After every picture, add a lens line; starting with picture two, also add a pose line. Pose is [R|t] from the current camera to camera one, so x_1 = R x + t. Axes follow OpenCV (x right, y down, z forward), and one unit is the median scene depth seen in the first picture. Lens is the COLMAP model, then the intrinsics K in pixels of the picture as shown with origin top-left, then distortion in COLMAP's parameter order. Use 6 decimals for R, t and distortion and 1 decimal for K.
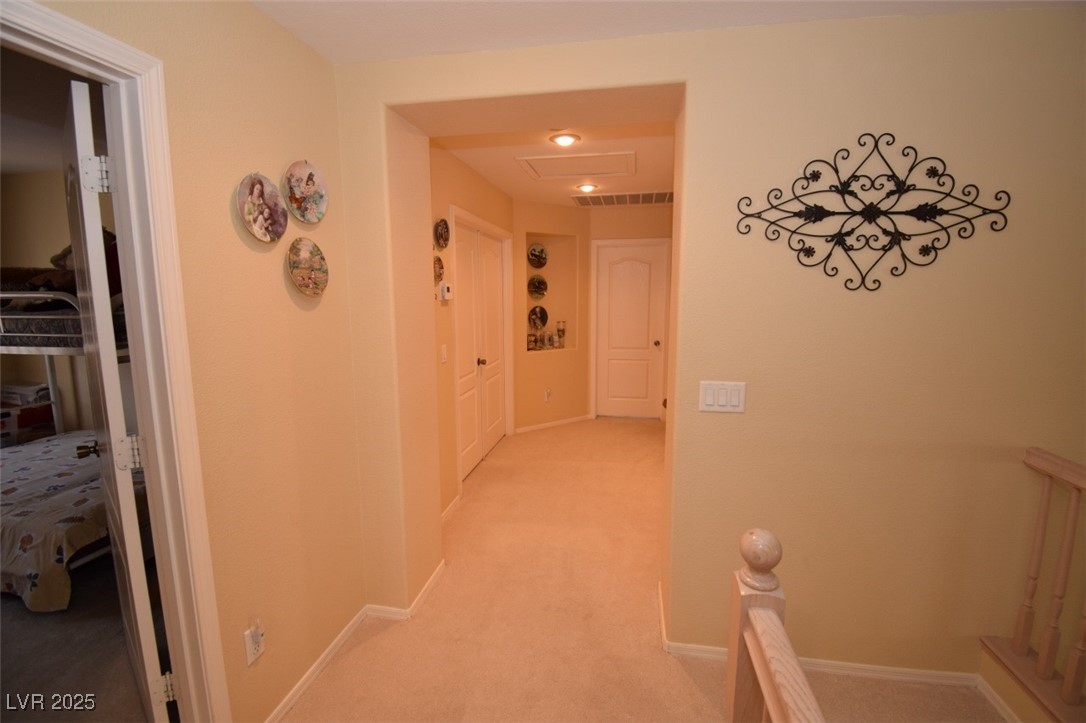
lens RADIAL K [[476.9, 0, 546.8], [0, 476.9, 356.7], [0, 0, 1]] dist [0.019913, -0.026121]
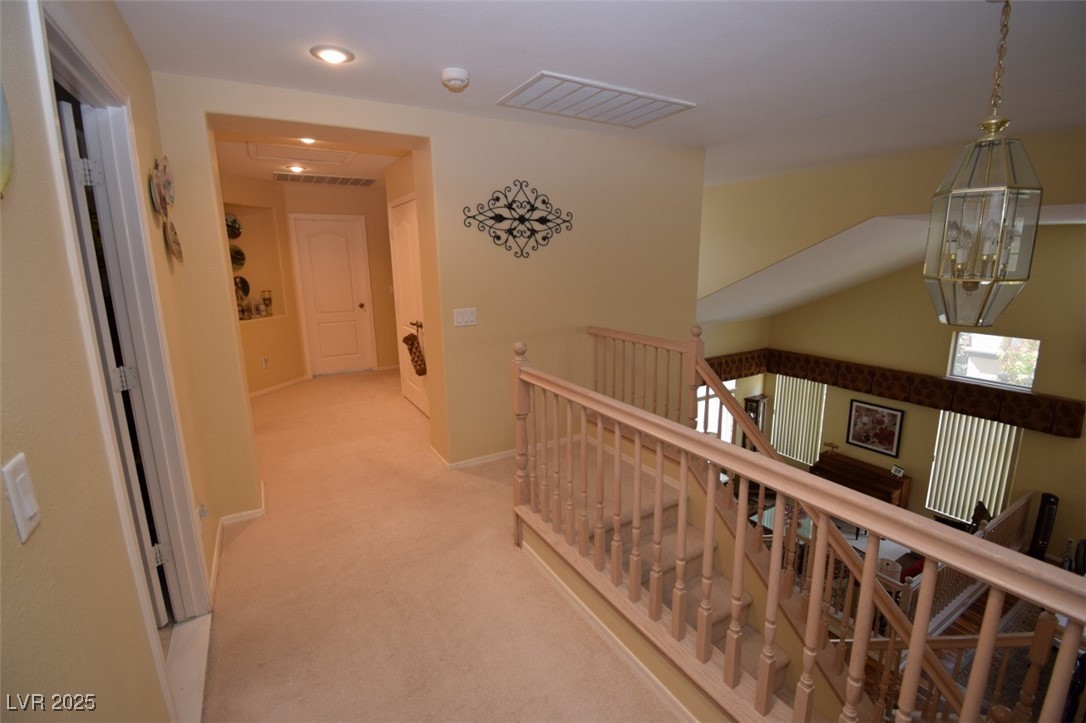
lens RADIAL K [[476.9, 0, 546.8], [0, 476.9, 356.7], [0, 0, 1]] dist [0.019913, -0.026121]
pose [[0.757981, -0.135978, 0.637946, -0.627469], [0.098414, 0.990674, 0.094230, 0.101000], [-0.644810, -0.008642, 0.764294, -0.639529]]
